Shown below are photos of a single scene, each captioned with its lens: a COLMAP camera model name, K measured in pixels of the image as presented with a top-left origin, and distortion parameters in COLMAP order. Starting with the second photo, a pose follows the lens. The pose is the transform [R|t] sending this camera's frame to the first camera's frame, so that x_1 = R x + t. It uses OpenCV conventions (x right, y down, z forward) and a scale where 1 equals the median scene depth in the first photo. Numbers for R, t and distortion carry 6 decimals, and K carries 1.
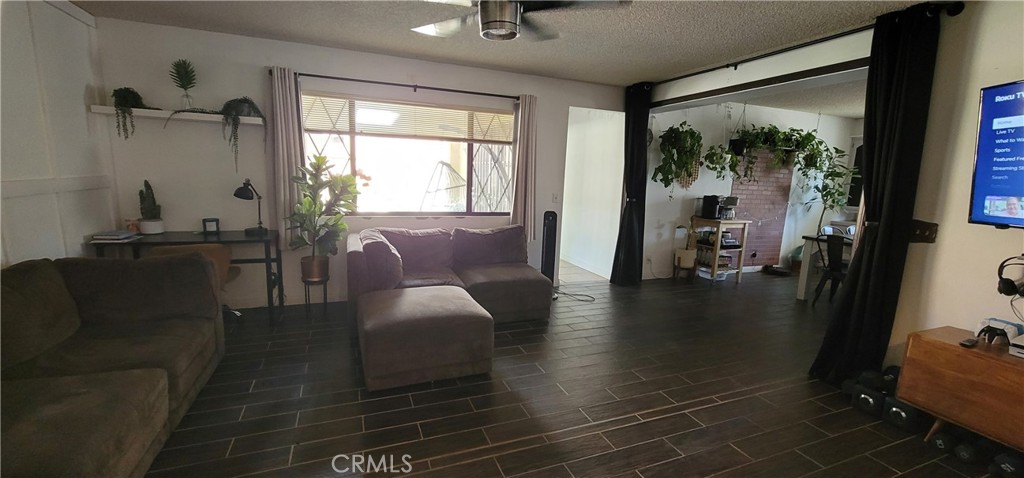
lens RADIAL K [[418.1, 0, 521.2], [0, 418.1, 244.8], [0, 0, 1]] dist [-0.008396, 0.001131]
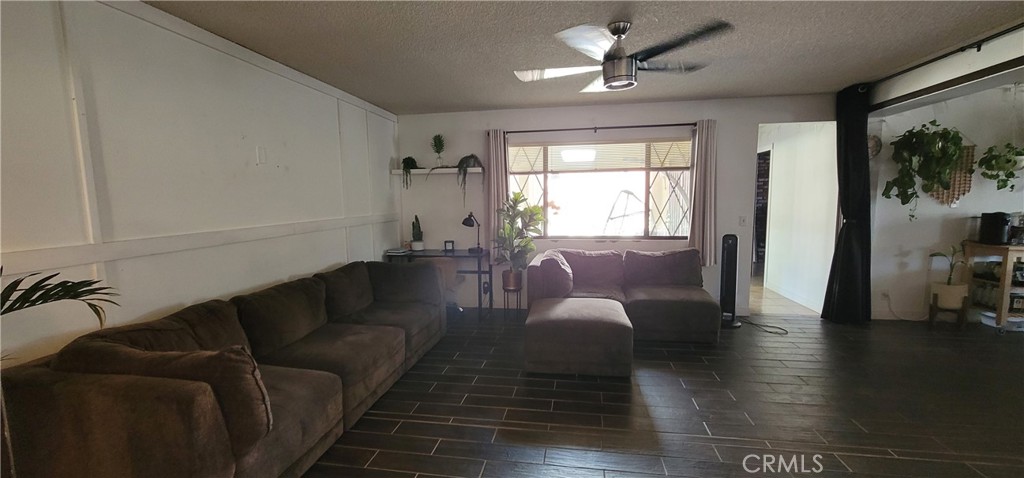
lens RADIAL K [[418.1, 0, 512.7], [0, 418.1, 242.7], [0, 0, 1]] dist [-0.008396, 0.001131]
pose [[0.850690, 0.001615, -0.525665, 0.164640], [-0.041763, 0.997042, -0.064522, 0.023962], [0.524006, 0.076841, 0.848241, -0.084097]]
